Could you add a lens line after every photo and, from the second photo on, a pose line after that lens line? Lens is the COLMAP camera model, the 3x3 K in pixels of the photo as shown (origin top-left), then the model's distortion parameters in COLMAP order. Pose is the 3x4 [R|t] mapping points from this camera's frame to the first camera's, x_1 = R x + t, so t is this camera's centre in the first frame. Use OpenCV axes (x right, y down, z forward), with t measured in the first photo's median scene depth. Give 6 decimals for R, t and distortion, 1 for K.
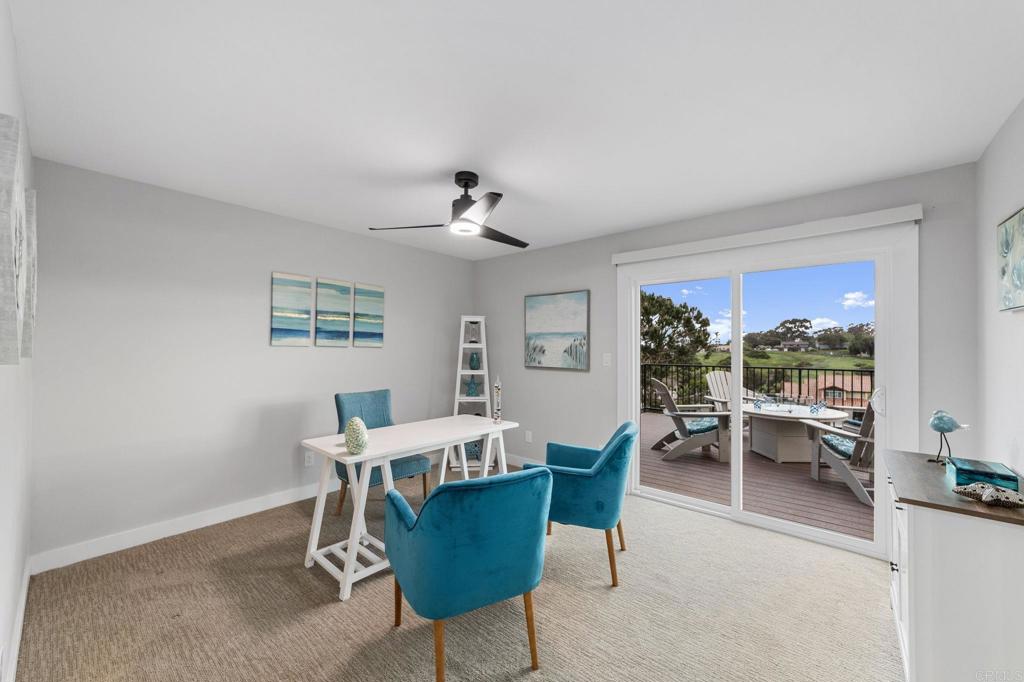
lens RADIAL K [[392.6, 0, 503.0], [0, 392.6, 340.2], [0, 0, 1]] dist [-0.011379, 0.004353]
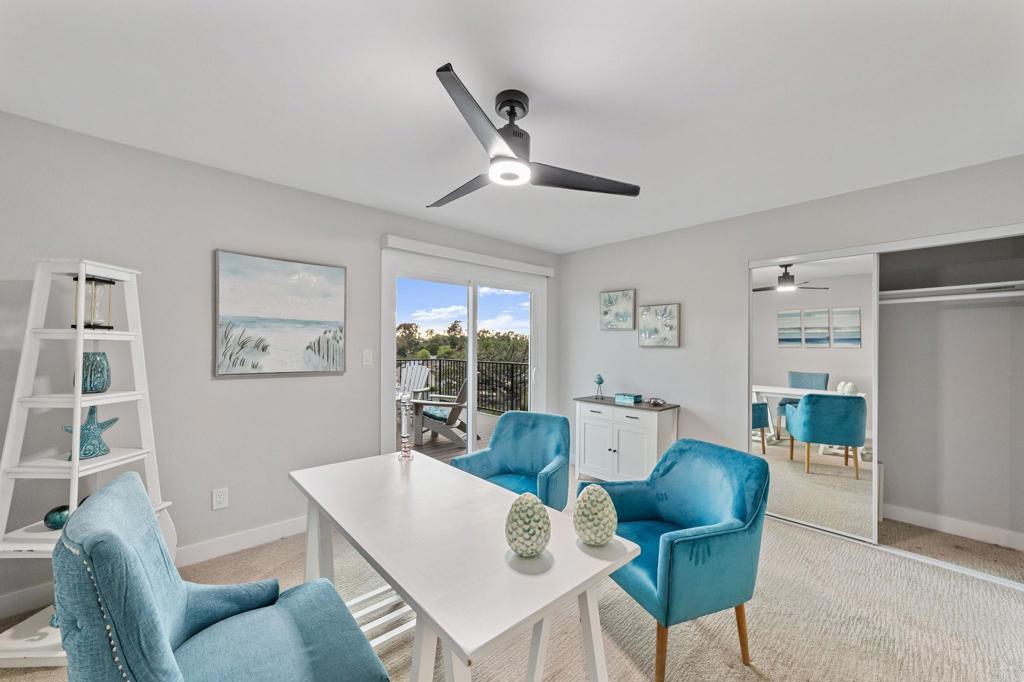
lens RADIAL K [[392.6, 0, 513.4], [0, 392.6, 344.8], [0, 0, 1]] dist [-0.011379, 0.004353]
pose [[0.102151, 0.000406, 0.994769, -0.475595], [-0.028892, 0.999579, 0.002559, 0.010890], [-0.994349, -0.029002, 0.102120, 0.553763]]
